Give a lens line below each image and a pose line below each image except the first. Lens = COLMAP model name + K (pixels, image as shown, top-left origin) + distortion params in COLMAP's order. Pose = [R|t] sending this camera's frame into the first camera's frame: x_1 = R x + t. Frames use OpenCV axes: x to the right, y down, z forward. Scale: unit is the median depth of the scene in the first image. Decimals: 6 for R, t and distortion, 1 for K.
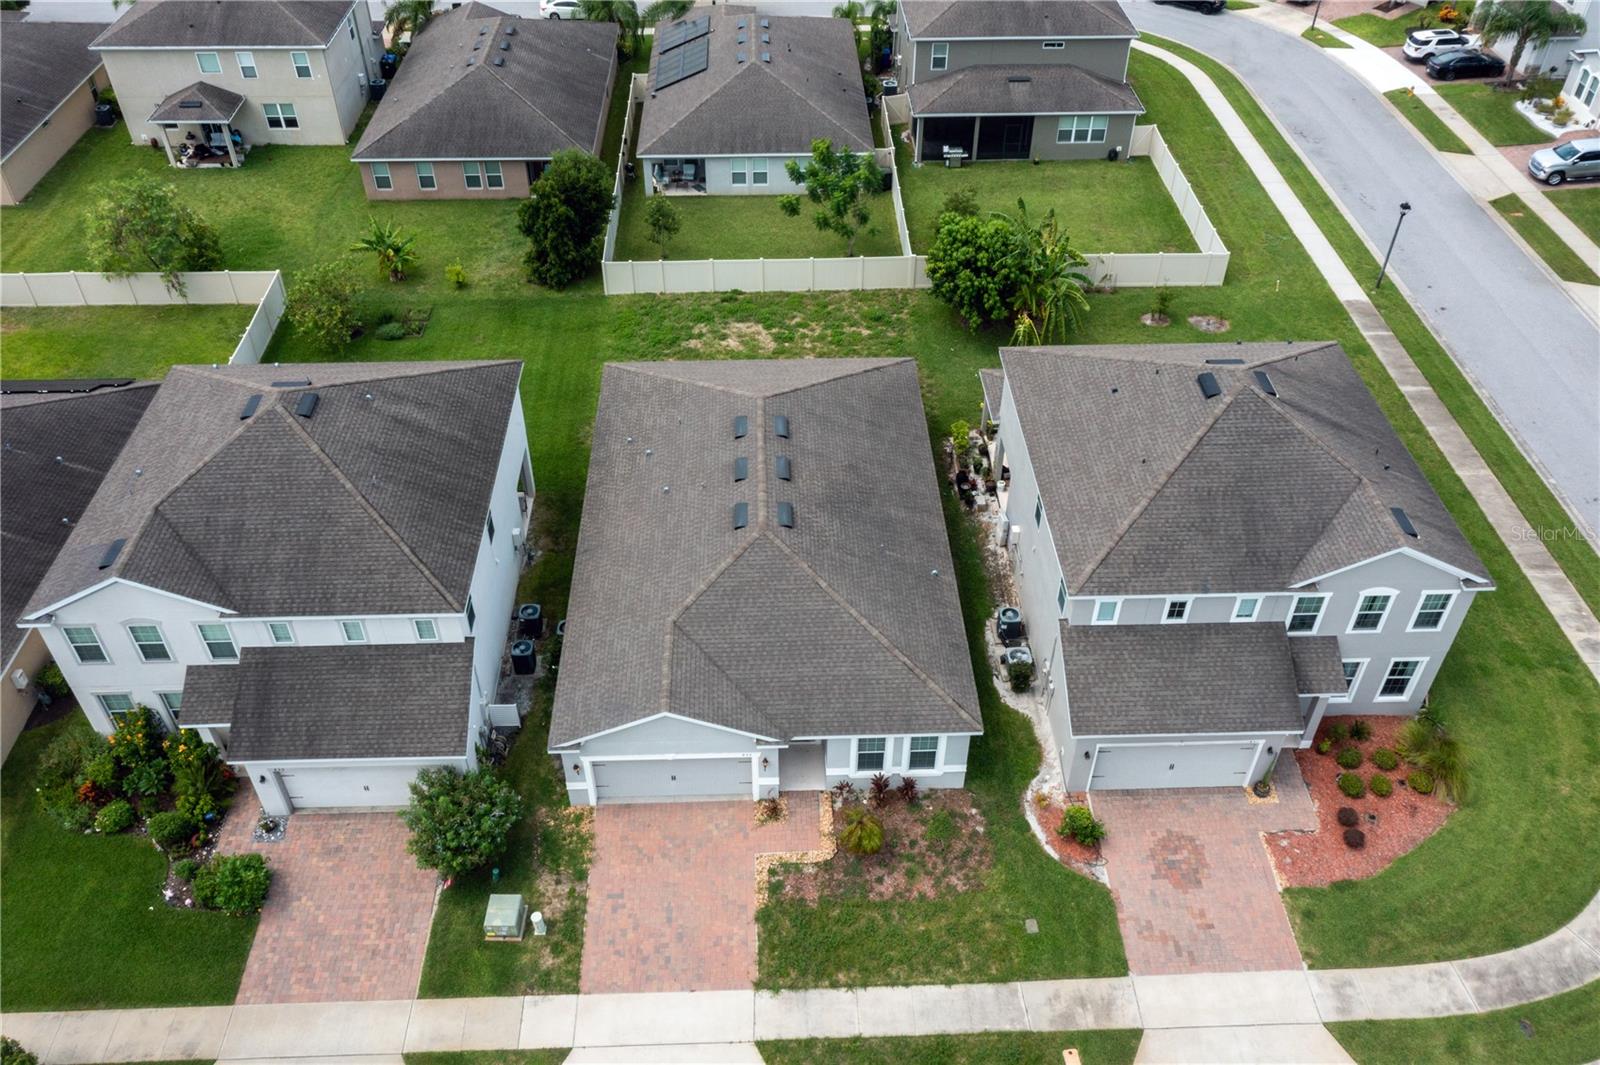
lens RADIAL K [[1266.6, 0, 800.0], [0, 1266.6, 532.5], [0, 0, 1]] dist [0.005376, 0.013653]
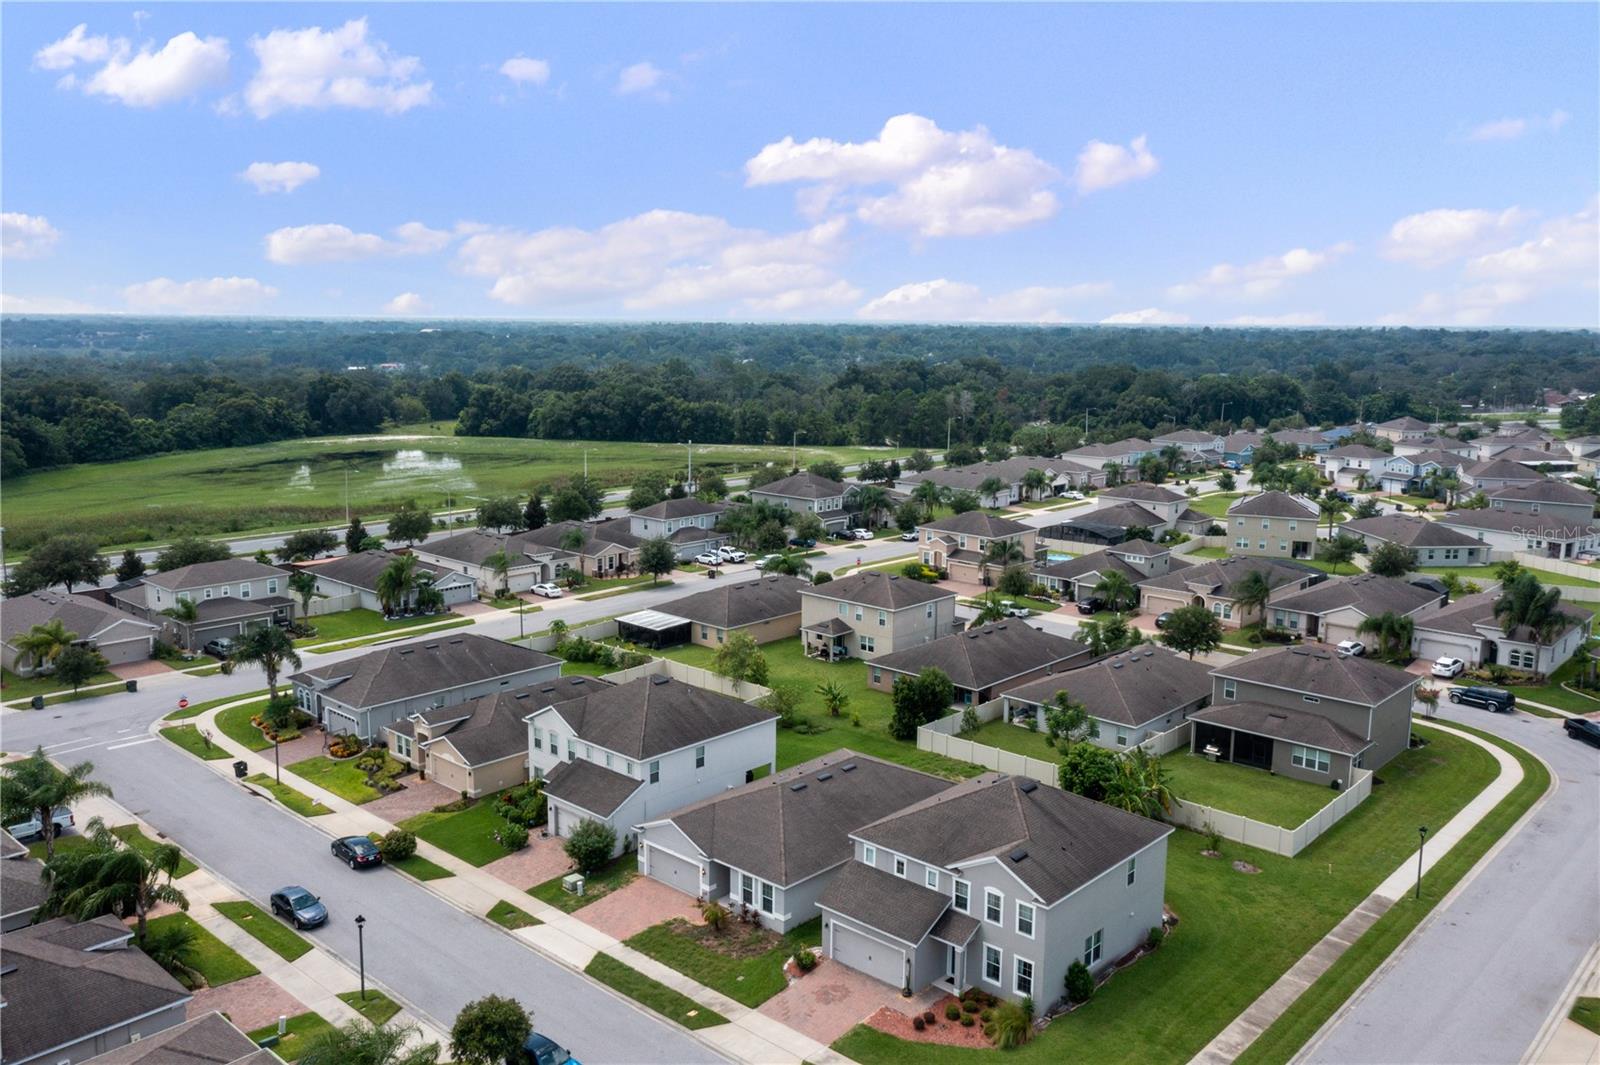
lens RADIAL K [[1266.6, 0, 800.0], [0, 1266.6, 532.5], [0, 0, 1]] dist [0.005376, 0.013653]
pose [[0.716197, 0.121850, -0.687178, 1.397543], [-0.463764, 0.818891, -0.338143, 0.352136], [0.521521, 0.560865, 0.642997, -0.497480]]
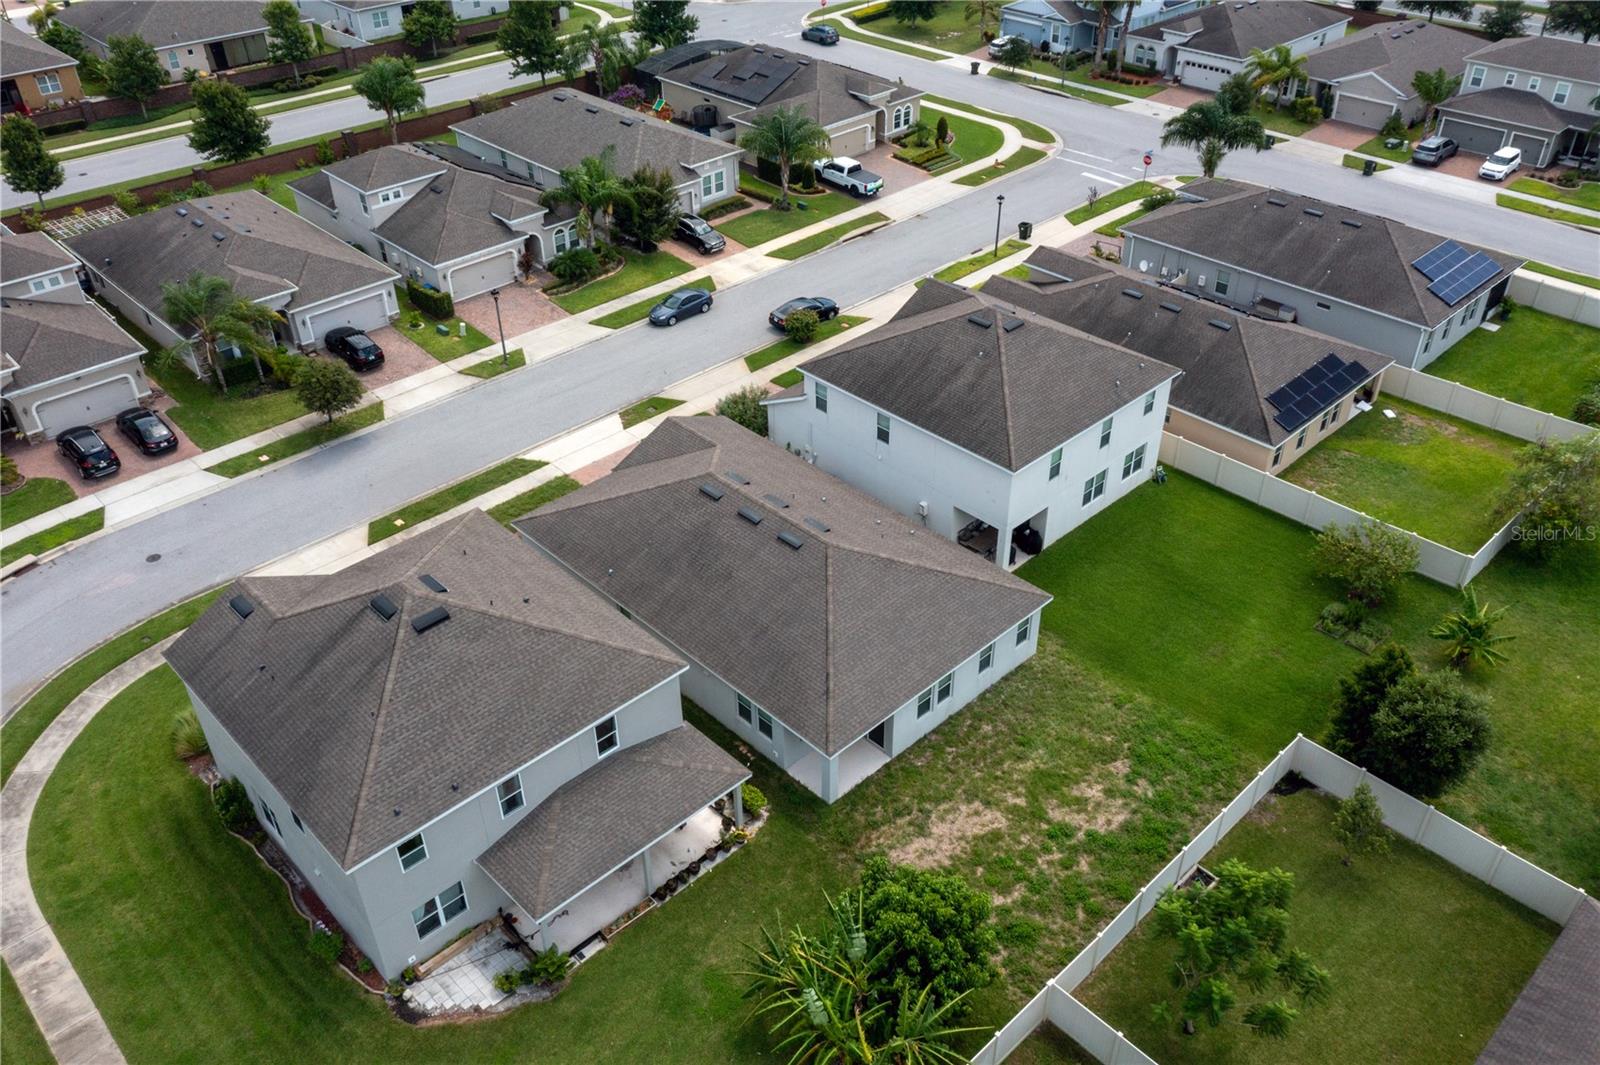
lens RADIAL K [[1266.6, 0, 800.0], [0, 1266.6, 532.5], [0, 0, 1]] dist [0.005376, 0.013653]
pose [[-0.745171, 0.393517, -0.538391, 0.700694], [-0.427986, 0.336934, 0.838632, -1.246069], [0.511418, 0.855348, -0.082654, 1.318259]]
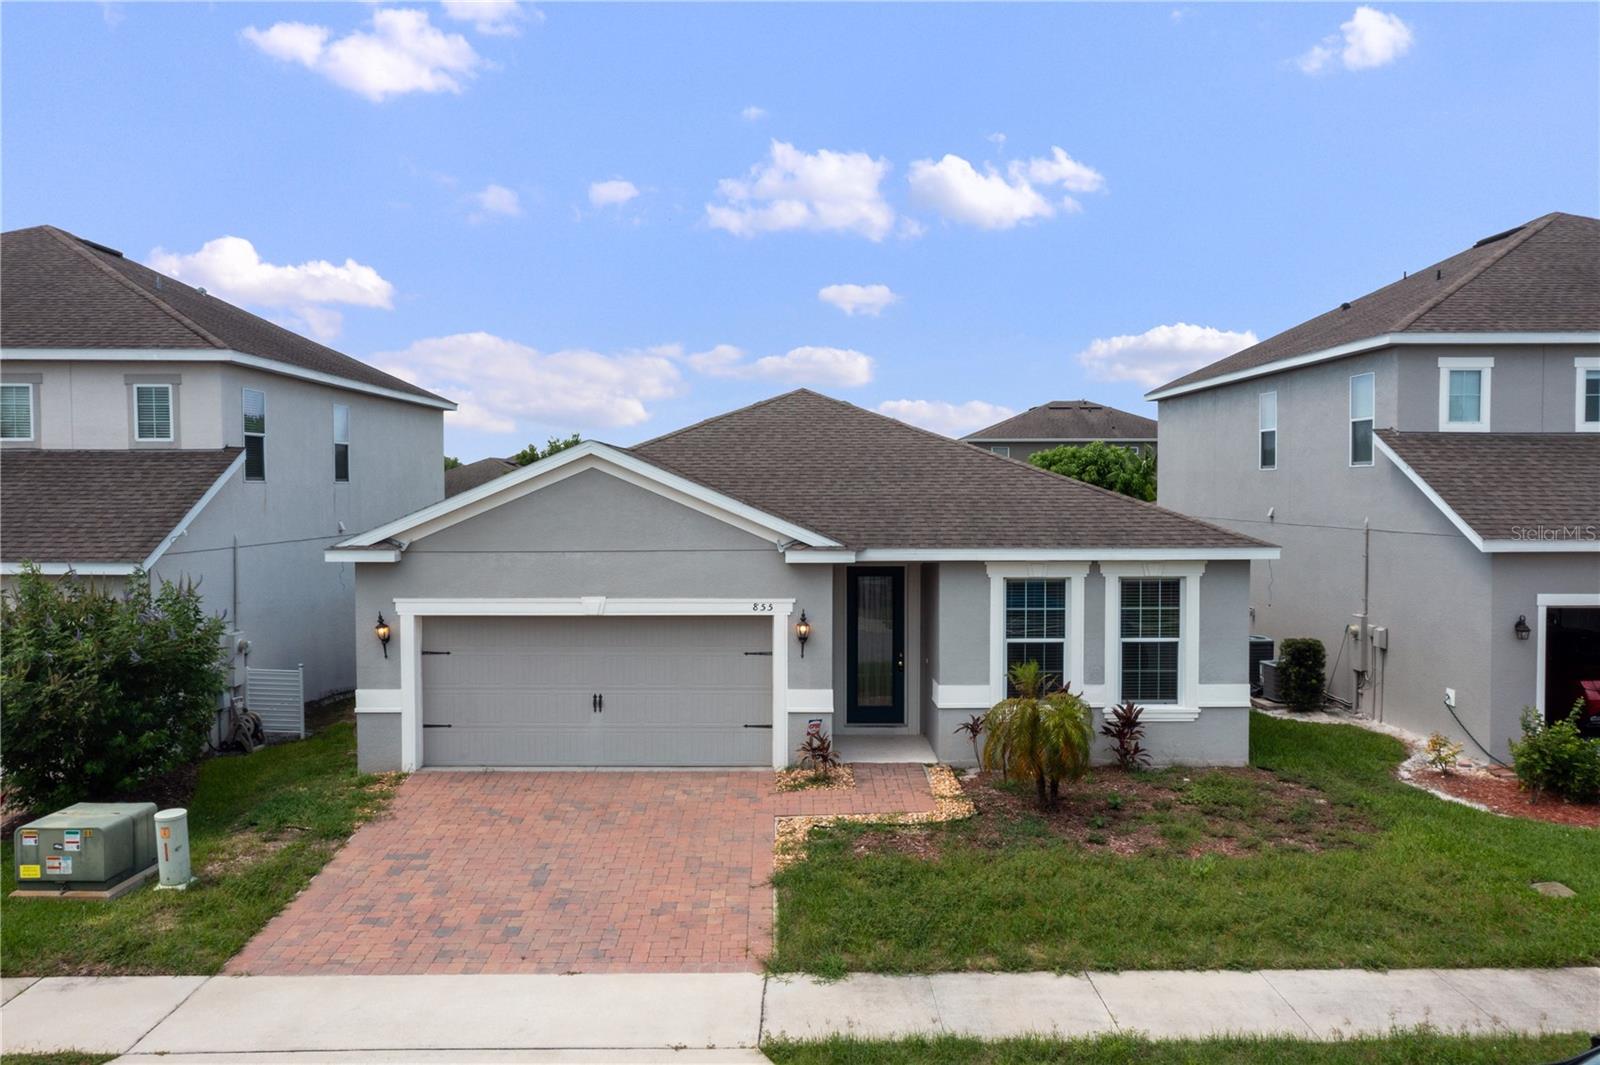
lens RADIAL K [[1266.6, 0, 800.0], [0, 1266.6, 532.5], [0, 0, 1]] dist [0.005376, 0.013653]
pose [[0.999701, -0.004442, -0.024056, -0.017782], [-0.011517, 0.782119, -0.623022, 0.442080], [0.021582, 0.623113, 0.781834, 0.637276]]
